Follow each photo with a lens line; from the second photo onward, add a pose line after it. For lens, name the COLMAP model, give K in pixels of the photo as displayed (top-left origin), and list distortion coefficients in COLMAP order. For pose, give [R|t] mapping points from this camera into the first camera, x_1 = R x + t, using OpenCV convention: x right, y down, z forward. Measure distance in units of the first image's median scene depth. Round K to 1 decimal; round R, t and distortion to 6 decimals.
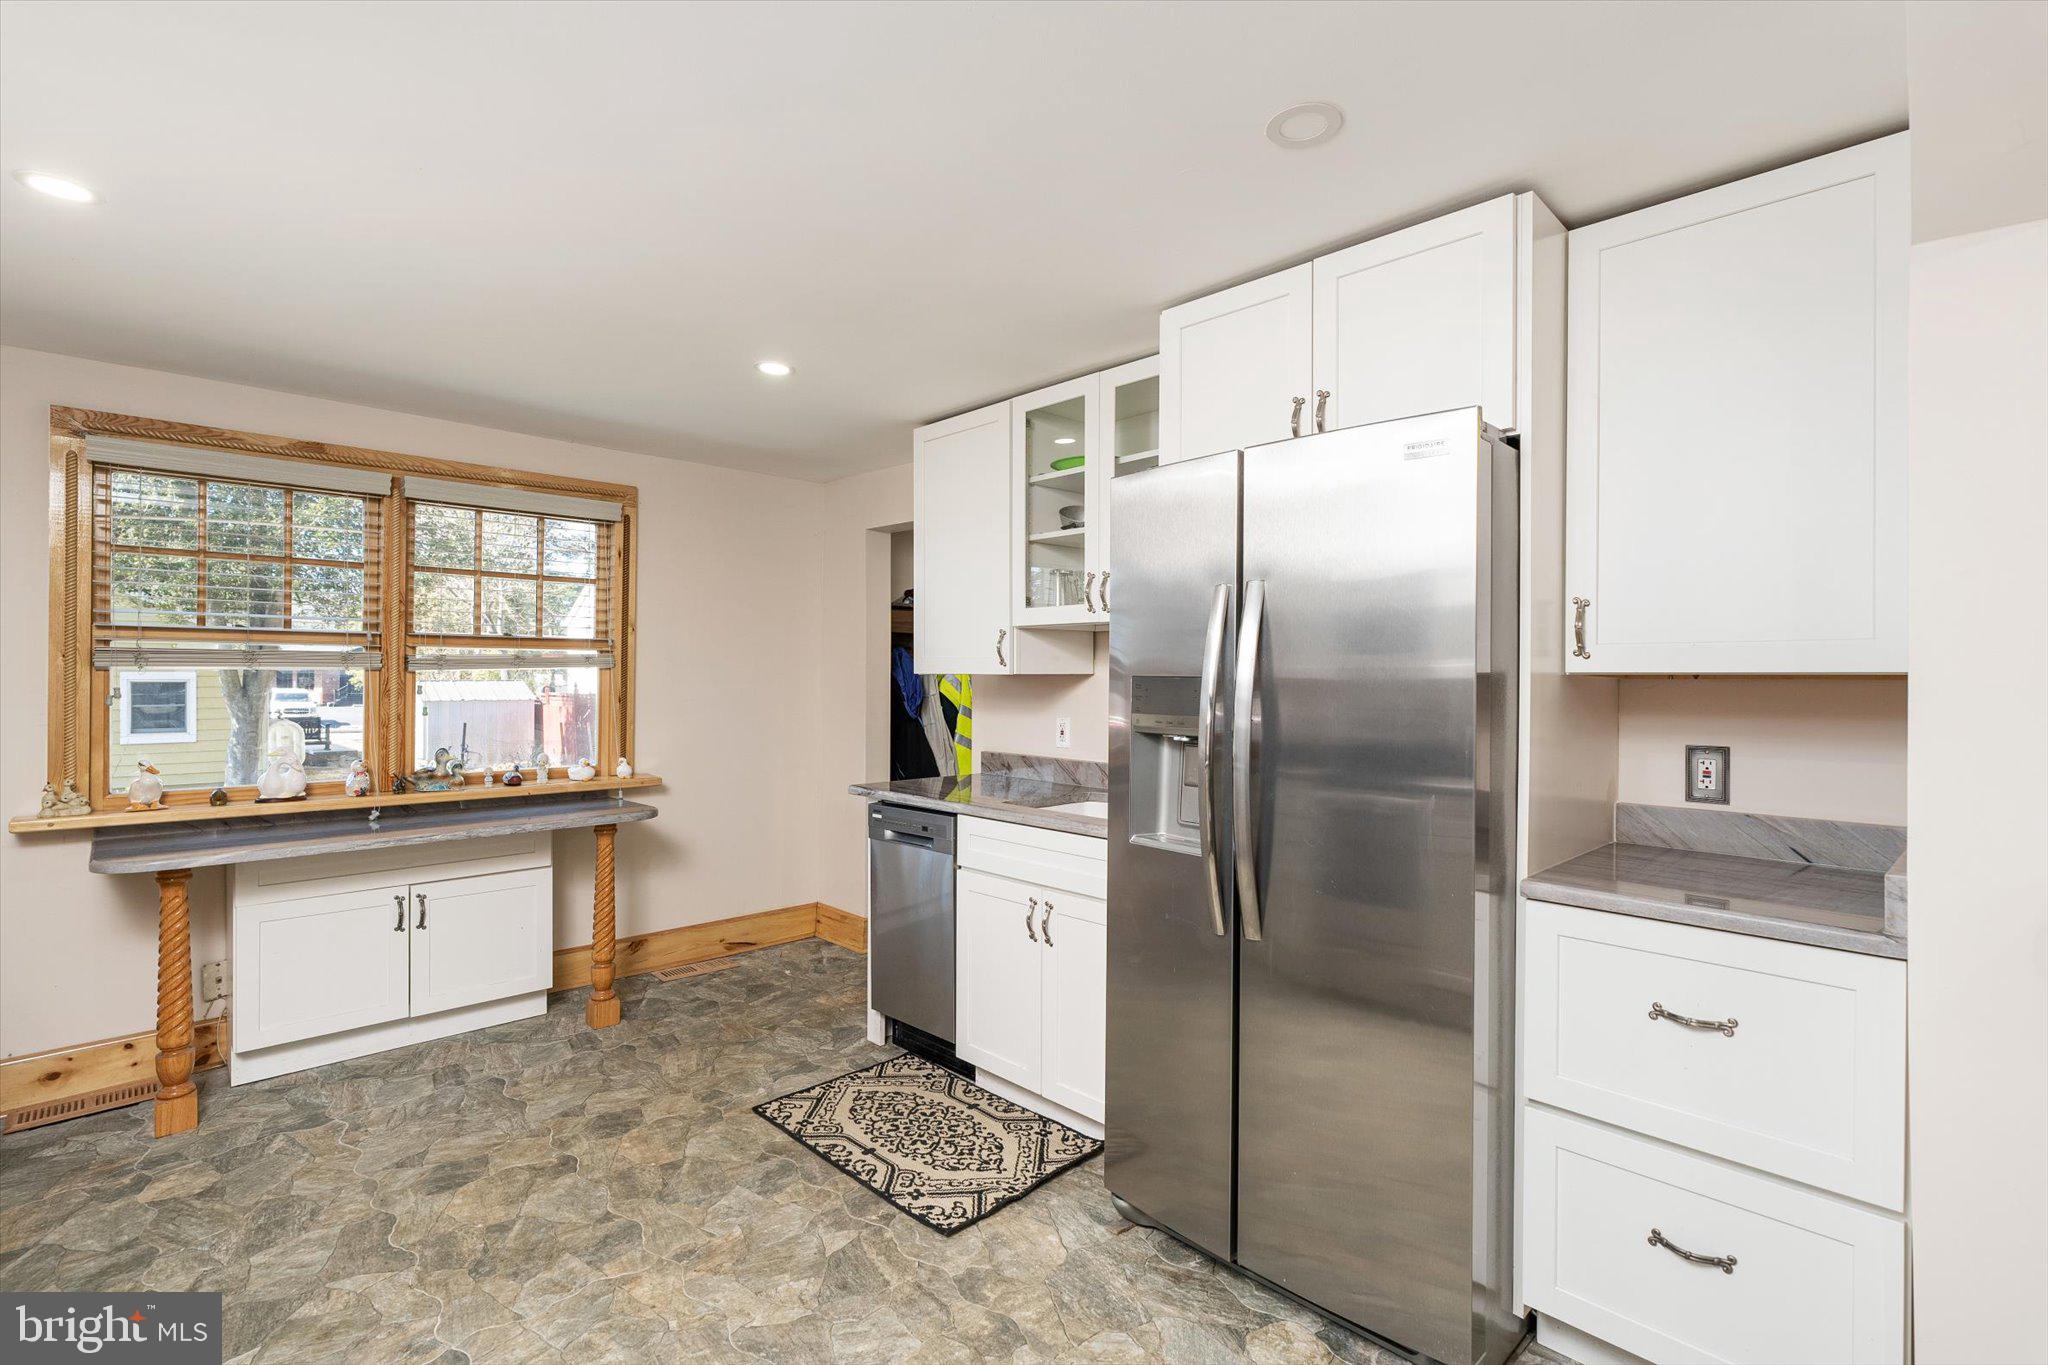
lens RADIAL K [[948.2, 0, 1023.4], [0, 948.2, 672.9], [0, 0, 1]] dist [-0.000592, 0.000015]
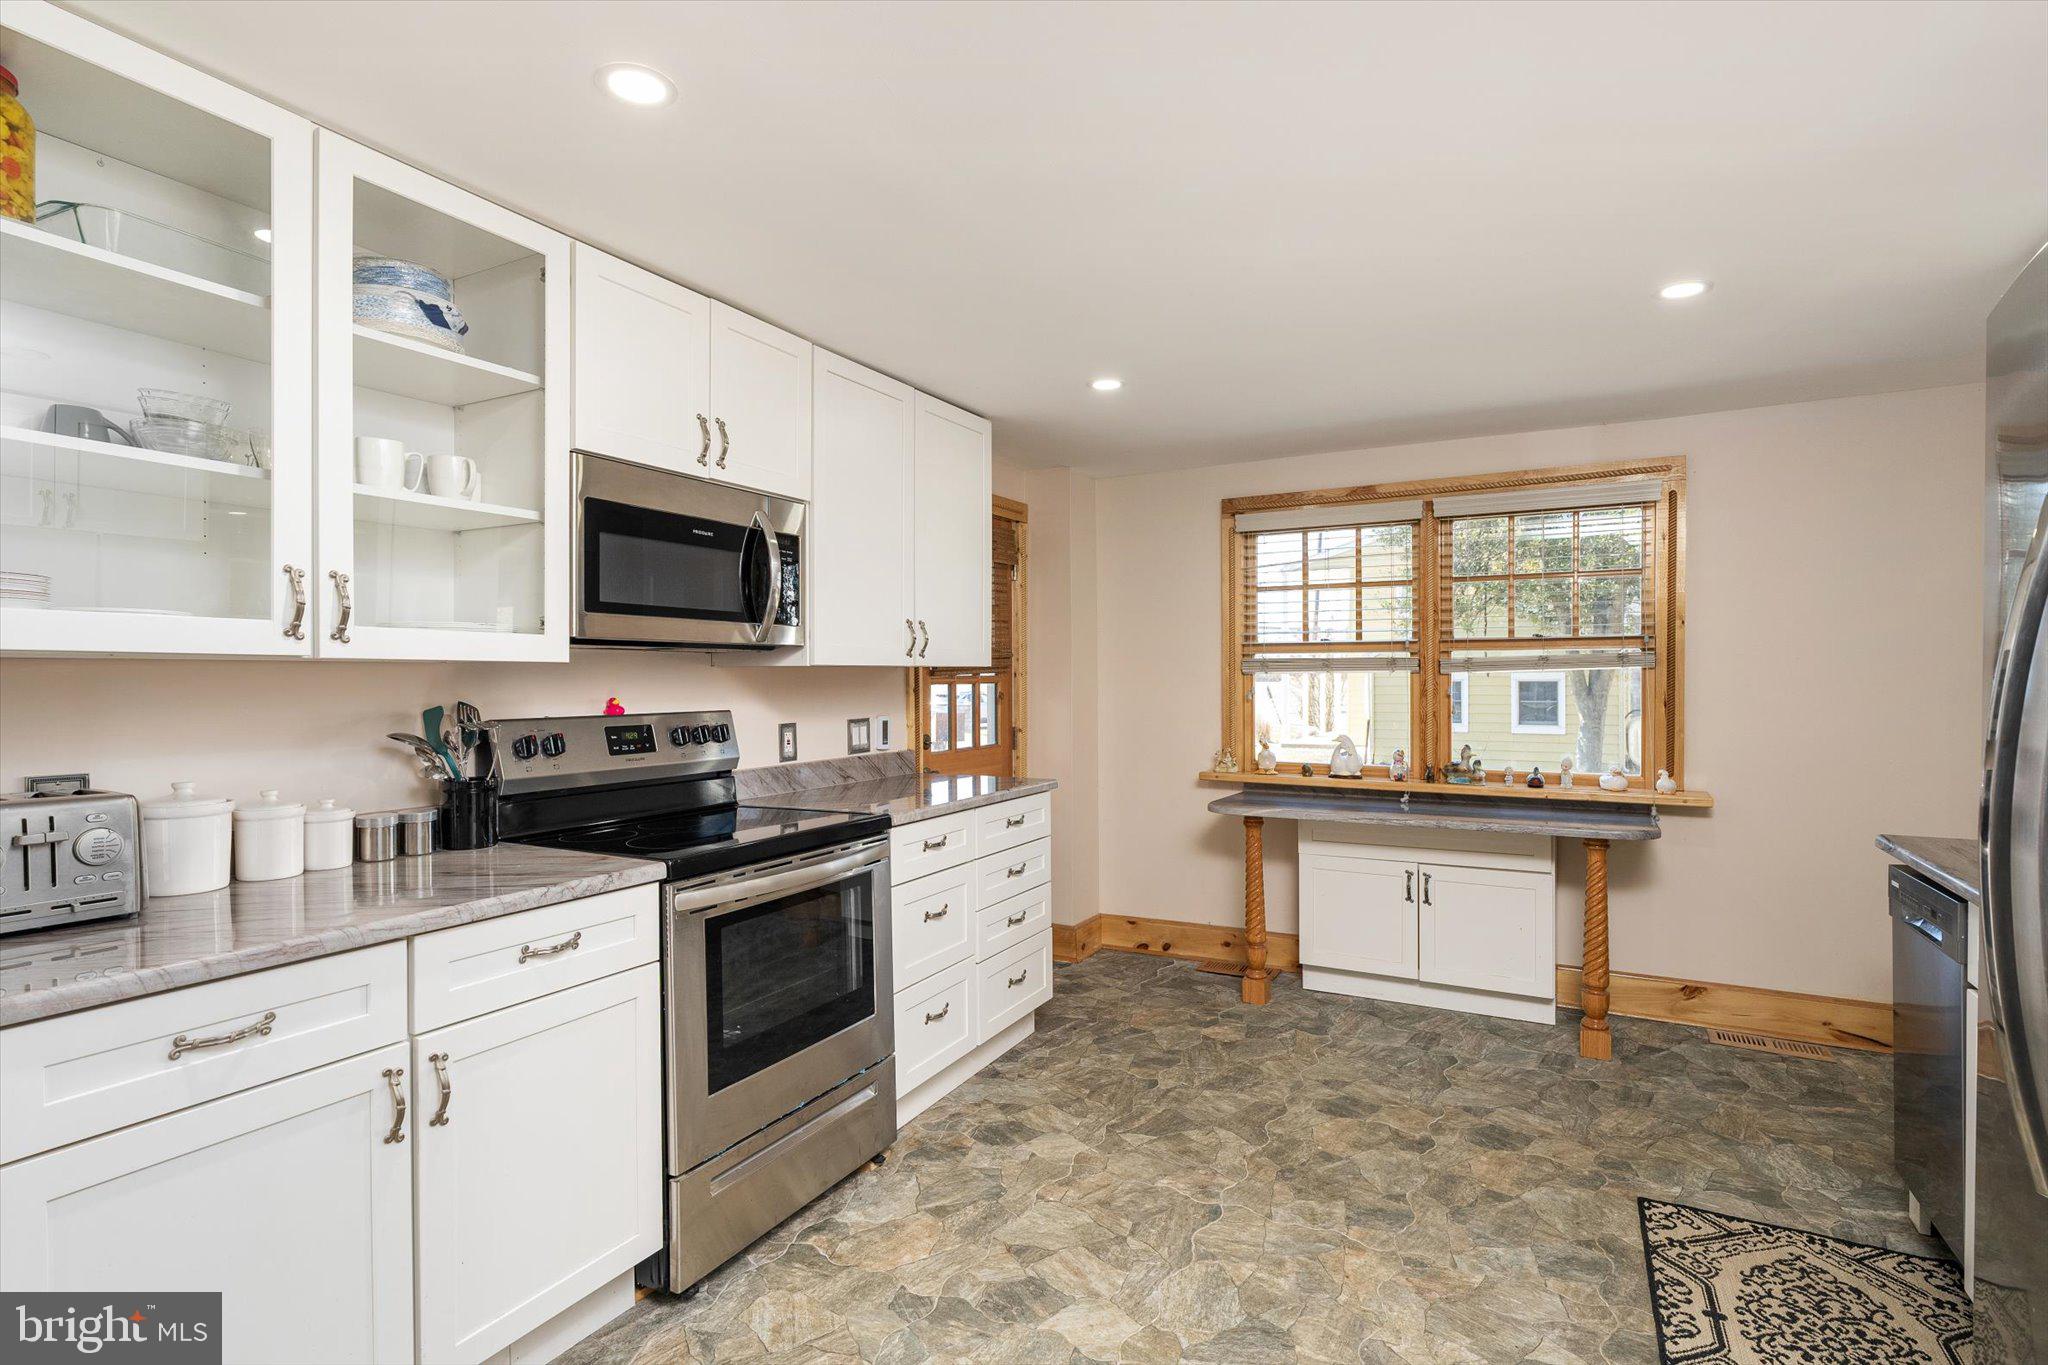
lens RADIAL K [[988.8, 0, 1021.4], [0, 988.8, 681.9], [0, 0, 1]] dist [-0.001268, 0.000552]
pose [[0.288241, 0.001163, -0.957557, 0.348151], [0.008112, 0.999960, 0.003656, 0.000052], [0.957523, -0.008822, 0.288221, 0.213448]]
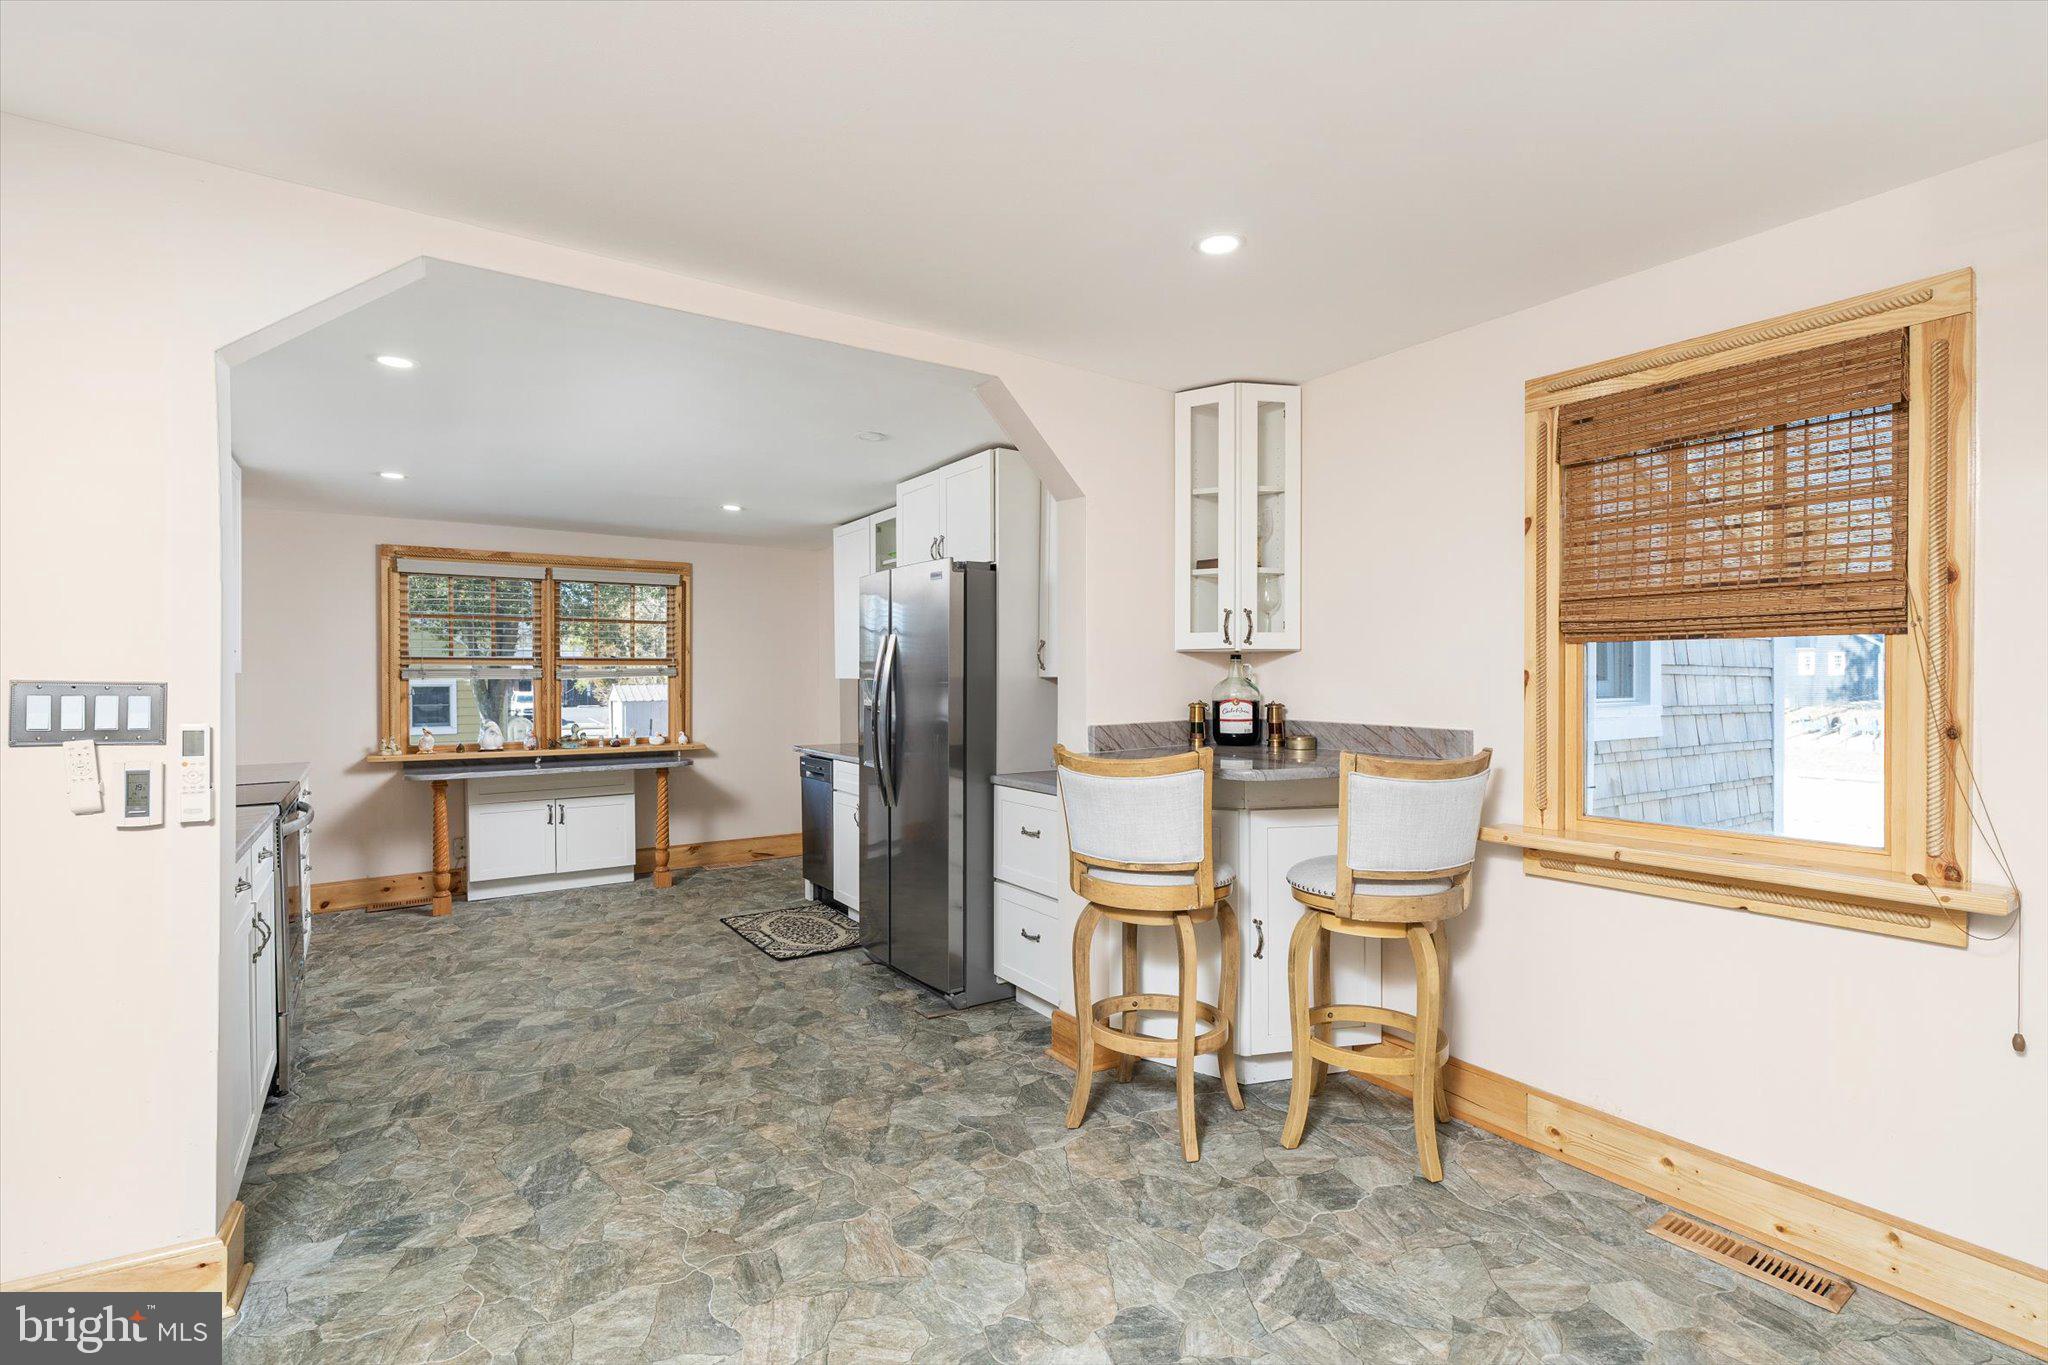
lens RADIAL K [[948.2, 0, 1023.6], [0, 948.2, 682.8], [0, 0, 1]] dist [-0.000592, 0.000015]
pose [[0.983689, -0.006741, -0.179752, 0.553345], [0.008483, 0.999924, 0.008922, -0.004110], [0.179678, -0.010302, 0.983672, -0.607982]]
